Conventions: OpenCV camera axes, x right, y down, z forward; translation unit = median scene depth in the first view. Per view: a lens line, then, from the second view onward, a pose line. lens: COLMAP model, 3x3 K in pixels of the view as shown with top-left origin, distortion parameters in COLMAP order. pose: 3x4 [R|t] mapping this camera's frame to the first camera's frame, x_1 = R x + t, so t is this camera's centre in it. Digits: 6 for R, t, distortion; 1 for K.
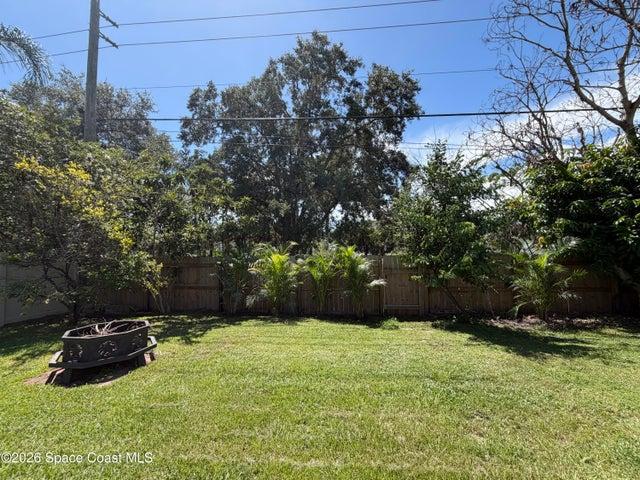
lens RADIAL K [[255.6, 0, 320.0], [0, 255.6, 240.0], [0, 0, 1]] dist [0.001427, -0.000180]
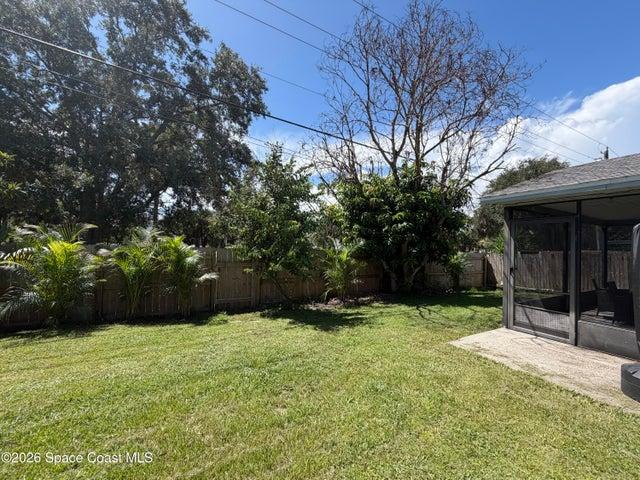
lens RADIAL K [[255.6, 0, 320.0], [0, 255.6, 240.0], [0, 0, 1]] dist [0.001427, -0.000180]
pose [[0.820732, 0.048189, 0.569277, 0.020458], [-0.062888, 0.998001, 0.006185, 0.000993], [-0.567841, -0.040877, 0.822122, 0.000896]]
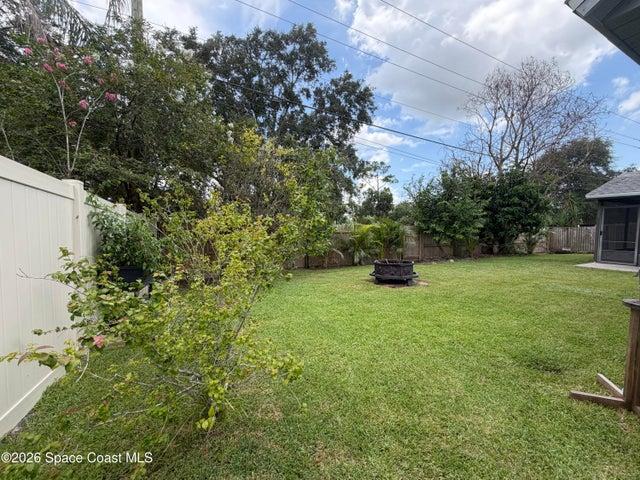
lens RADIAL K [[255.6, 0, 320.0], [0, 255.6, 240.0], [0, 0, 1]] dist [0.001427, -0.000180]
pose [[0.851218, -0.013405, 0.524642, -1.228324], [-0.040241, 0.995064, 0.090714, 0.026865], [-0.523268, -0.098329, 0.846476, -0.101084]]
